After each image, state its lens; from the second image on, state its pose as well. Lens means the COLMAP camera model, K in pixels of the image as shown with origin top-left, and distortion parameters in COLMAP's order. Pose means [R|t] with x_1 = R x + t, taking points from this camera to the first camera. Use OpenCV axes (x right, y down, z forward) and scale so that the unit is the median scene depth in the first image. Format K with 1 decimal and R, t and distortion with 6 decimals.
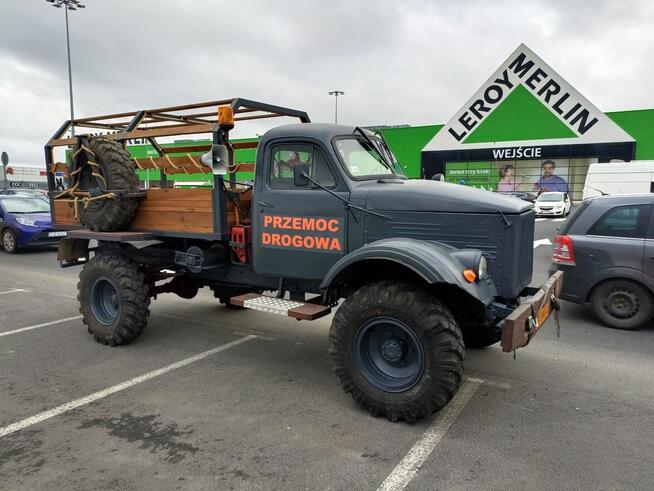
lens RADIAL K [[475.7, 0, 327.0], [0, 475.7, 245.5], [0, 0, 1]] dist [0.053541, -0.041429]
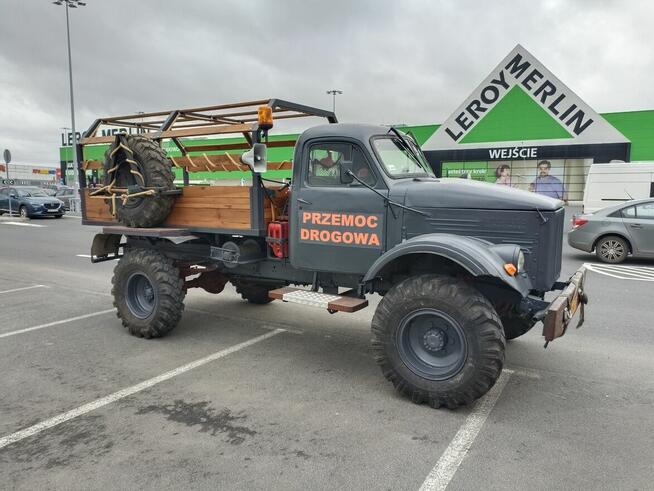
lens RADIAL K [[475.7, 0, 327.0], [0, 475.7, 245.5], [0, 0, 1]] dist [0.053541, -0.041429]
pose [[0.999928, 0.002912, 0.011654, -0.093760], [-0.002931, 0.999994, 0.001611, 0.008404], [-0.011650, -0.001645, 0.999931, -0.040254]]
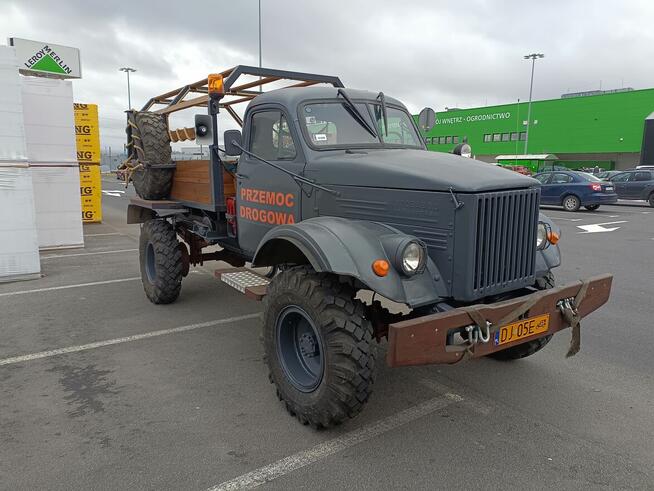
lens RADIAL K [[475.7, 0, 327.0], [0, 475.7, 245.5], [0, 0, 1]] dist [0.053541, -0.041429]
pose [[0.922948, 0.070707, -0.378374, 0.411302], [-0.052139, 0.996889, 0.059108, -0.012895], [0.381376, -0.034826, 0.923764, 0.176829]]
